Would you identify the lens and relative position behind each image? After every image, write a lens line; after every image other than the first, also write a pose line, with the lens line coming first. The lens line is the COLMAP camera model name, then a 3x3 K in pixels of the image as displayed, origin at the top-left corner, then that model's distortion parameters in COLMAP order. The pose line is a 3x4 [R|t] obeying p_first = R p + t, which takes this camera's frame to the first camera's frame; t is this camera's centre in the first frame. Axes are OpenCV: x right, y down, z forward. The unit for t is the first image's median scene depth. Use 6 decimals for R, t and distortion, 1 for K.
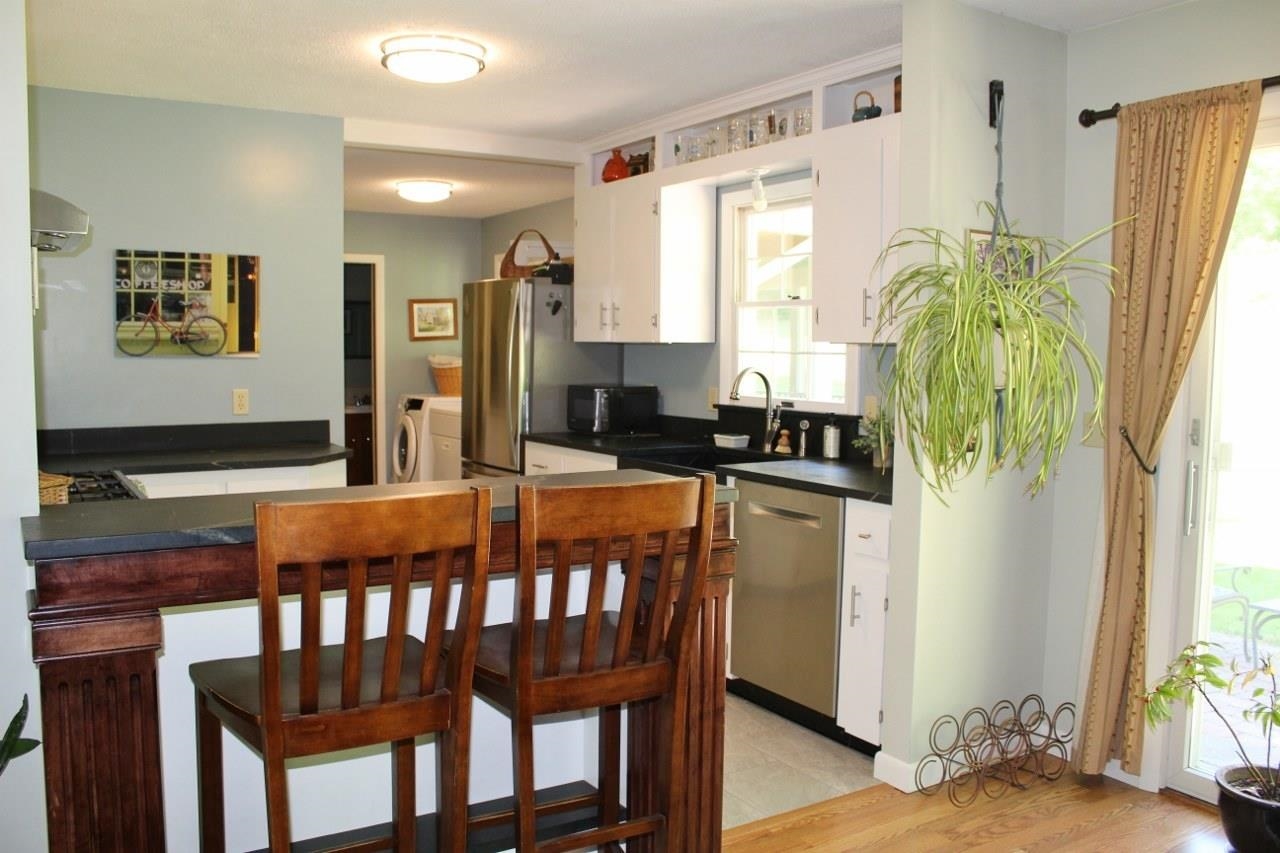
lens RADIAL K [[1084.9, 0, 640.0], [0, 1084.9, 426.5], [0, 0, 1]] dist [-0.169980, 0.171766]
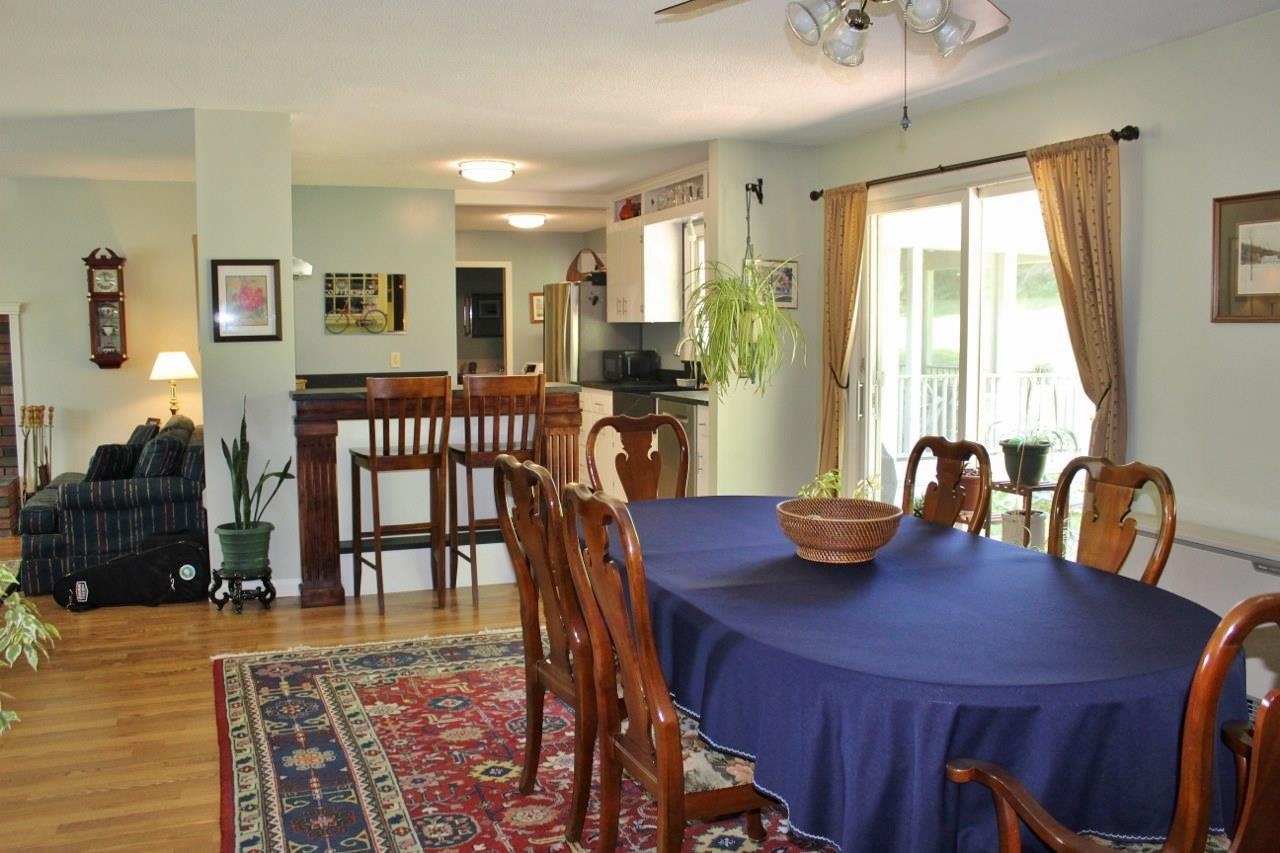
lens RADIAL K [[1084.9, 0, 640.0], [0, 1084.9, 426.5], [0, 0, 1]] dist [-0.169980, 0.171766]
pose [[0.983566, 0.004077, -0.180501, 0.331533], [-0.001087, 0.999861, 0.016664, 0.055825], [0.180544, -0.016194, 0.983434, -0.646078]]
